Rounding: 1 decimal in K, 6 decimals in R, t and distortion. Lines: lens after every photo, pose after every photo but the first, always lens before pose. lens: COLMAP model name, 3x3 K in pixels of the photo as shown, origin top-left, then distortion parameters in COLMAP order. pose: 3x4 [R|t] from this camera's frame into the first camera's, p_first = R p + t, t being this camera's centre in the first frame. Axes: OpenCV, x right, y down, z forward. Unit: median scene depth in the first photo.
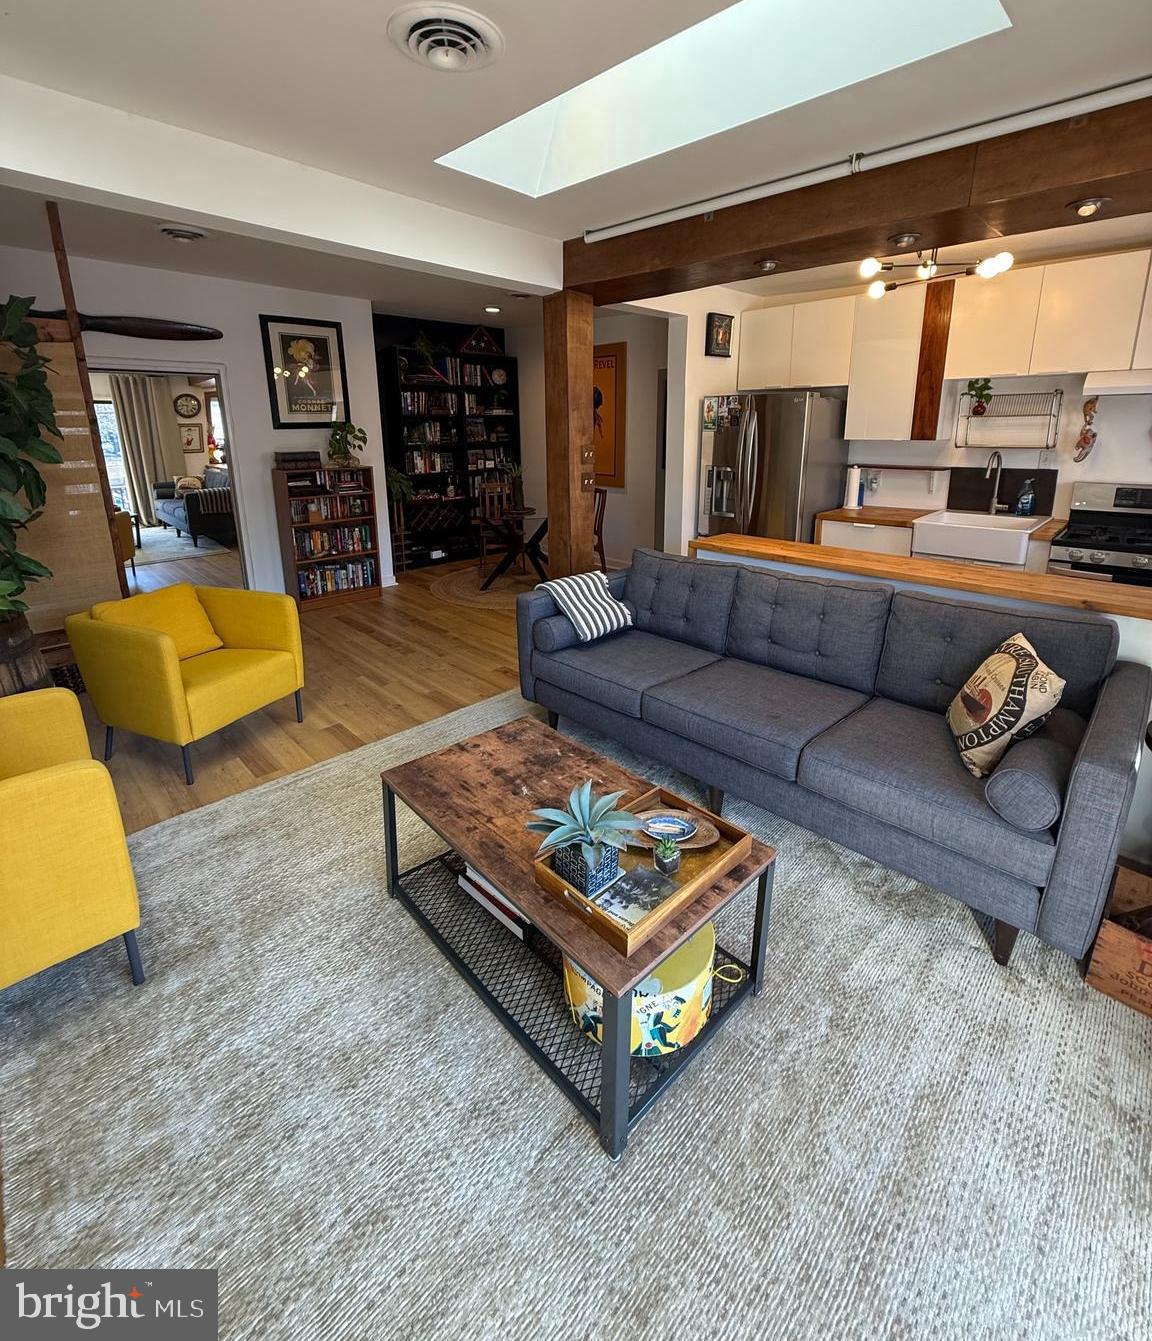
lens RADIAL K [[603.9, 0, 578.9], [0, 603.9, 569.5], [0, 0, 1]] dist [0.000232, 0.000104]
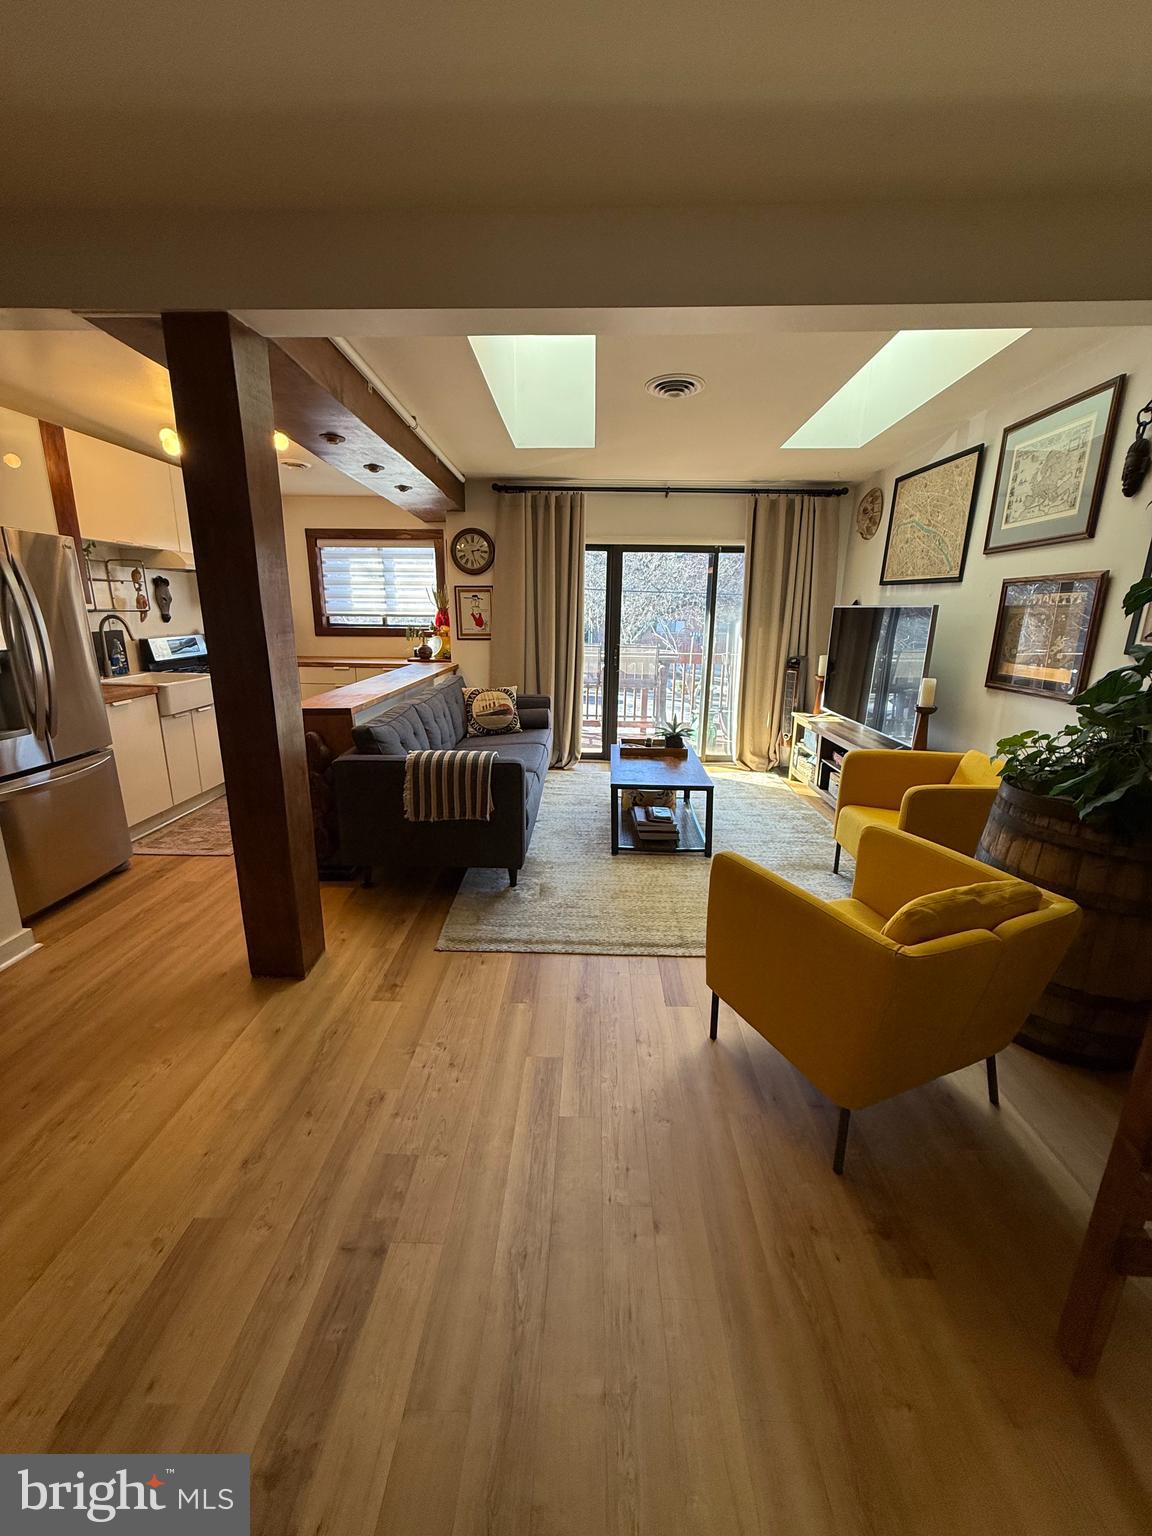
lens RADIAL K [[607.7, 0, 578.4], [0, 607.7, 763.7], [0, 0, 1]] dist [-0.001761, 0.001390]
pose [[-0.696743, -0.179048, 0.694616, -0.381535], [0.158243, 0.906126, 0.392295, -0.146132], [-0.699649, 0.383247, -0.603003, 0.692870]]
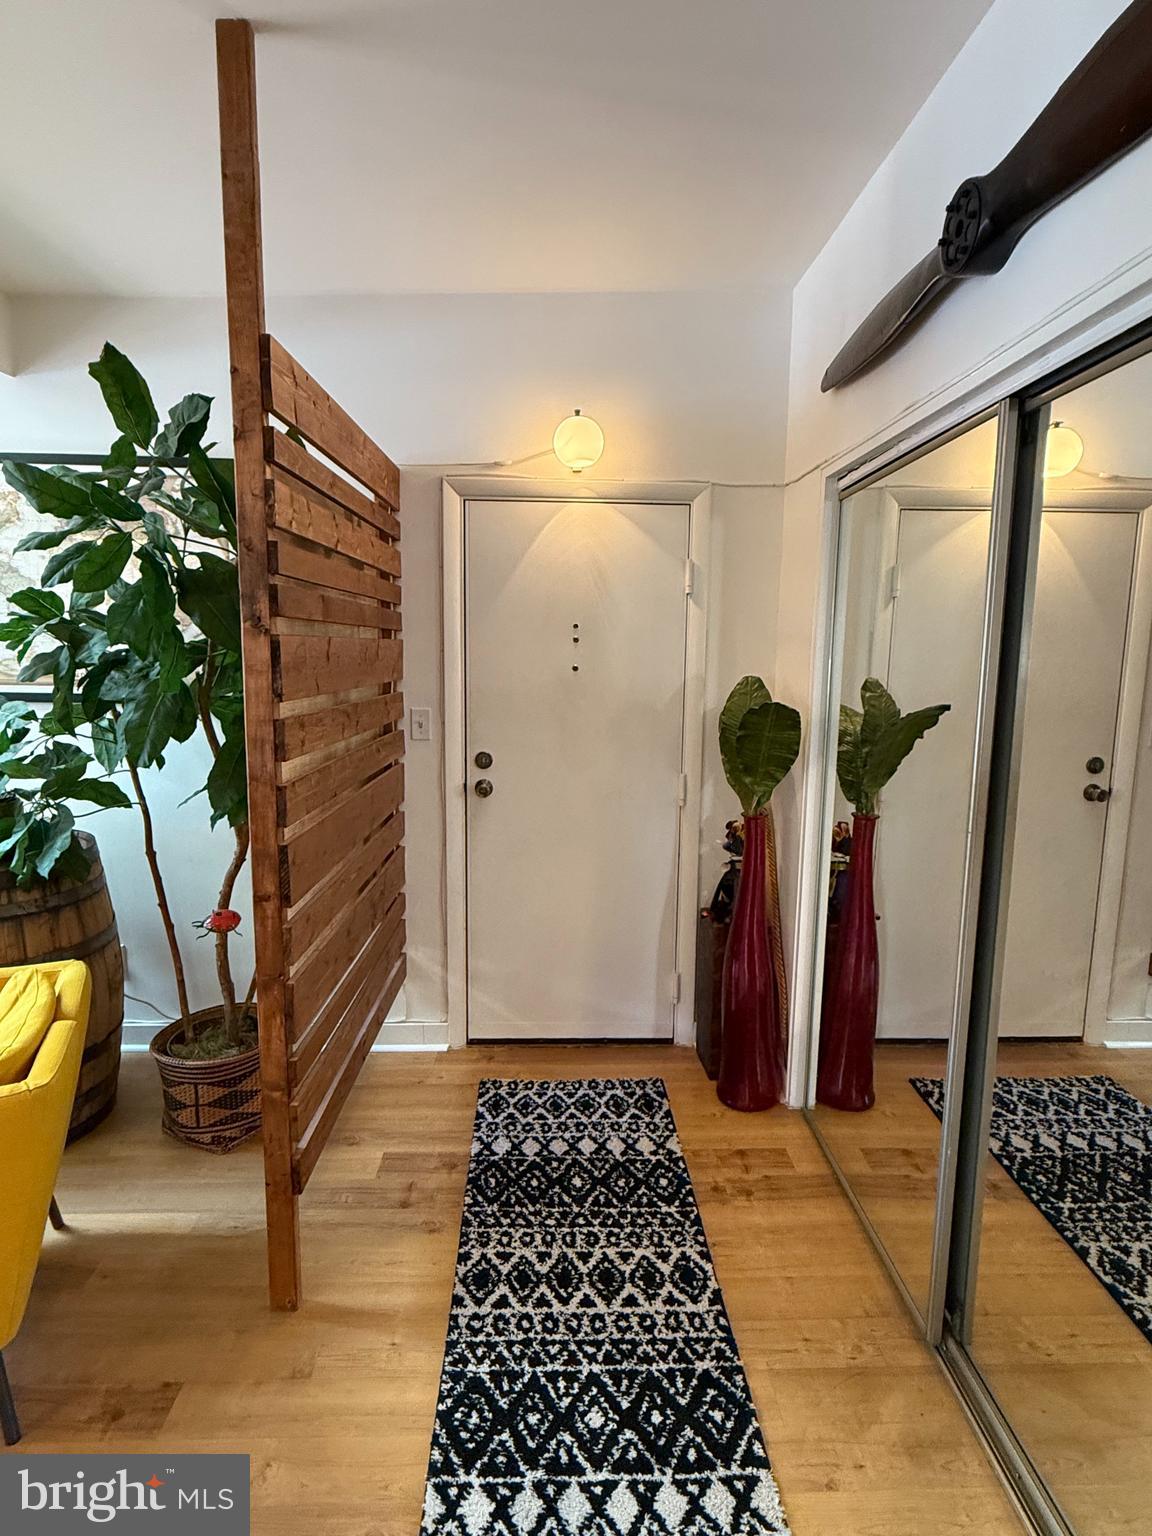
lens RADIAL K [[812.3, 0, 578.9], [0, 812.3, 761.2], [0, 0, 1]] dist [-0.000437, -0.000158]
pose [[-0.678264, 0.102062, -0.727695, -0.272556], [-0.178211, 0.937895, 0.297649, -0.165312], [0.712880, 0.331568, -0.617952, 0.730465]]
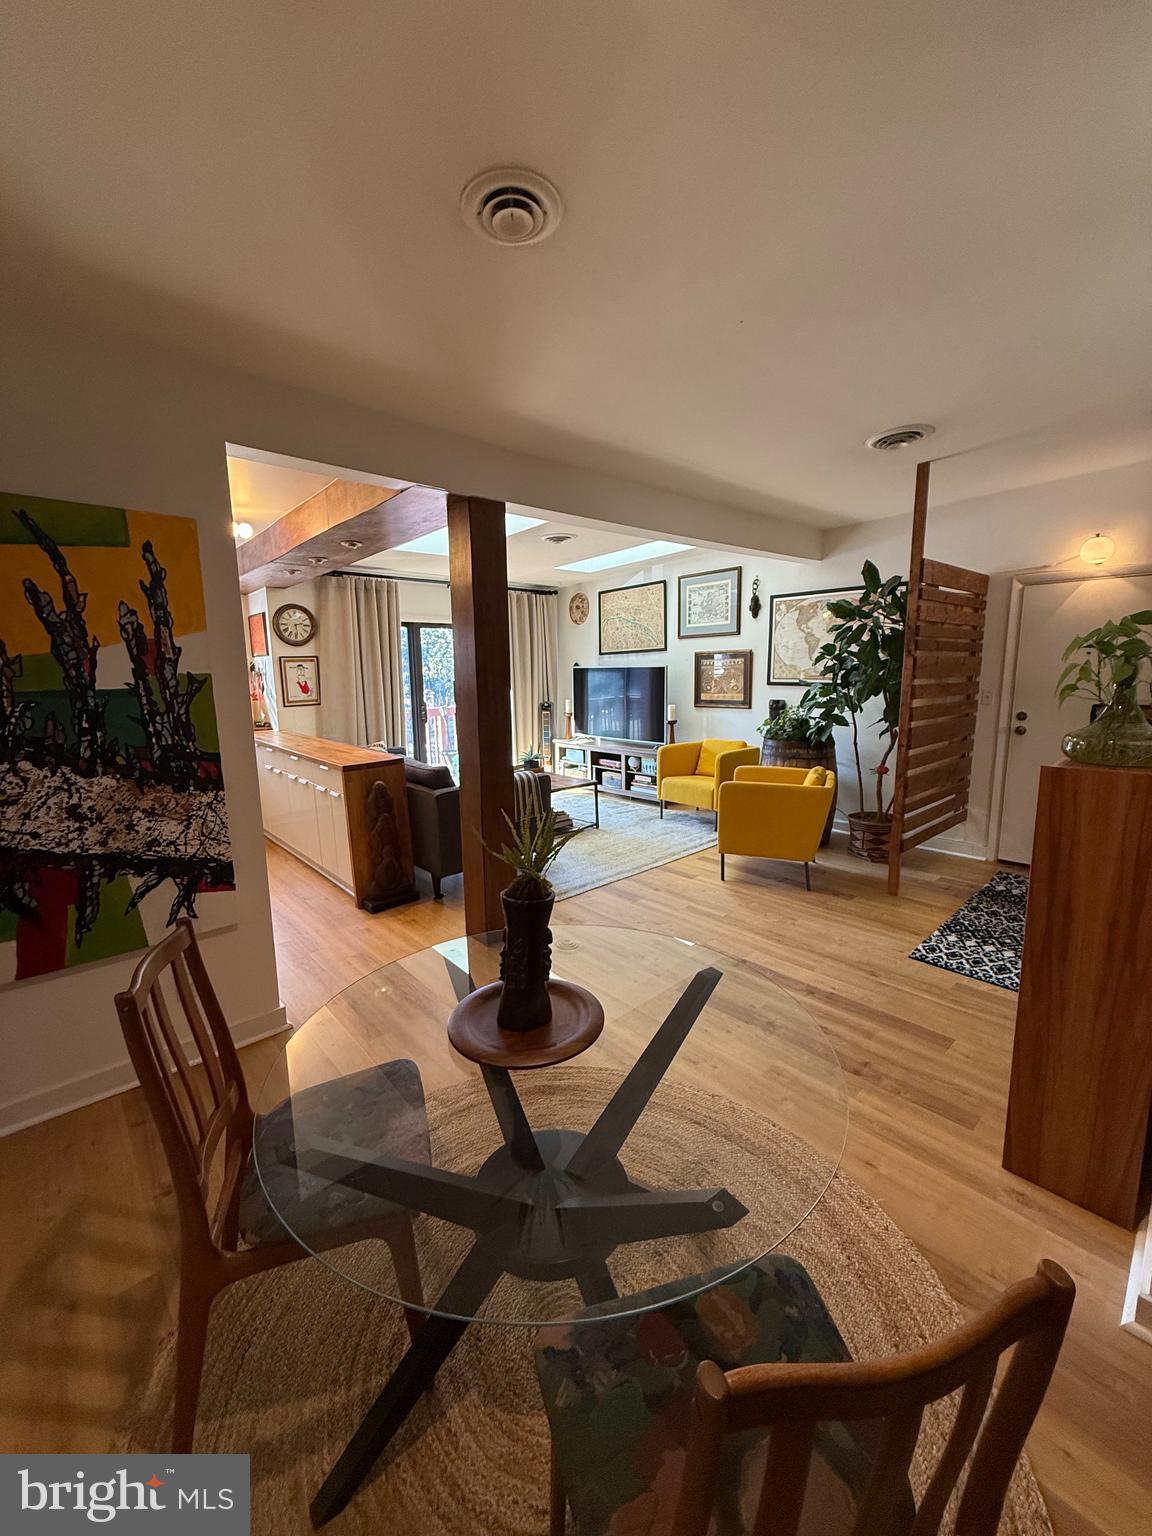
lens RADIAL K [[607.7, 0, 578.2], [0, 607.7, 765.0], [0, 0, 1]] dist [-0.001761, 0.001390]
pose [[-0.999004, 0.016367, 0.041504, -0.105447], [0.030982, 0.923883, 0.381419, -0.241622], [-0.032102, 0.382325, -0.923470, 1.062911]]
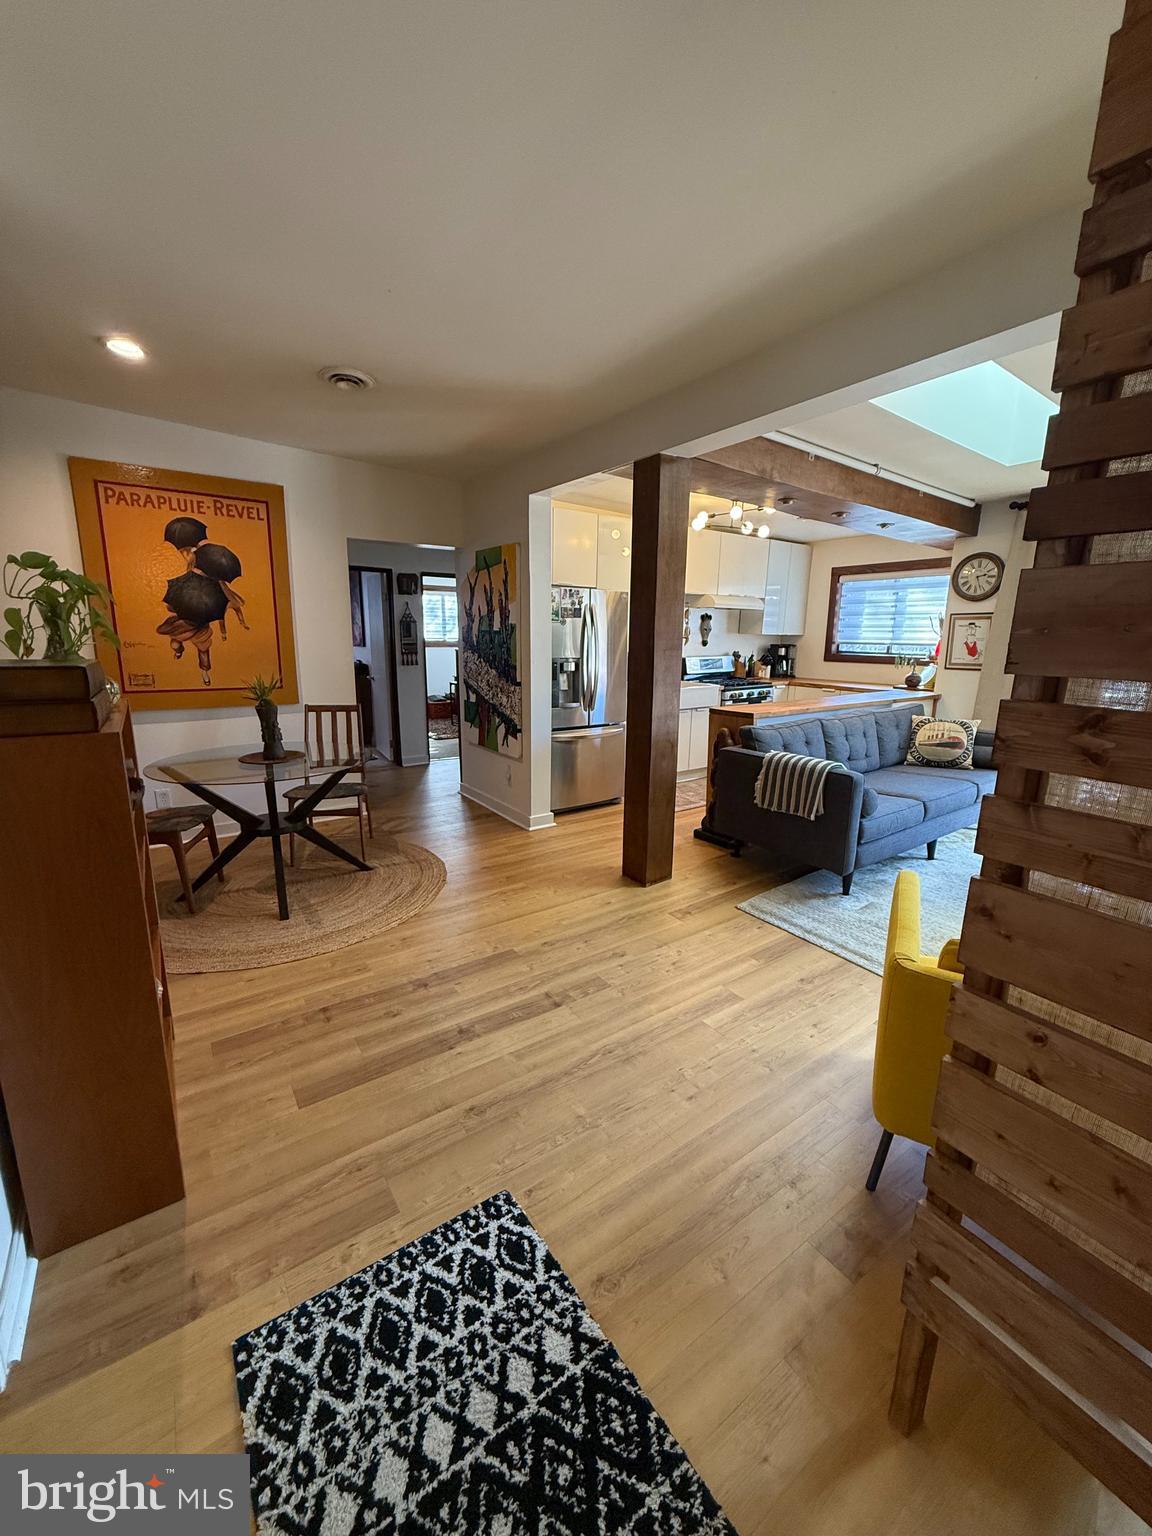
lens RADIAL K [[607.7, 0, 577.1], [0, 607.7, 763.9], [0, 0, 1]] dist [-0.001761, 0.001390]
pose [[0.166047, -0.199497, 0.965727, -0.537472], [0.214342, 0.963210, 0.162123, -0.112345], [-0.962541, 0.180076, 0.202699, 0.565944]]
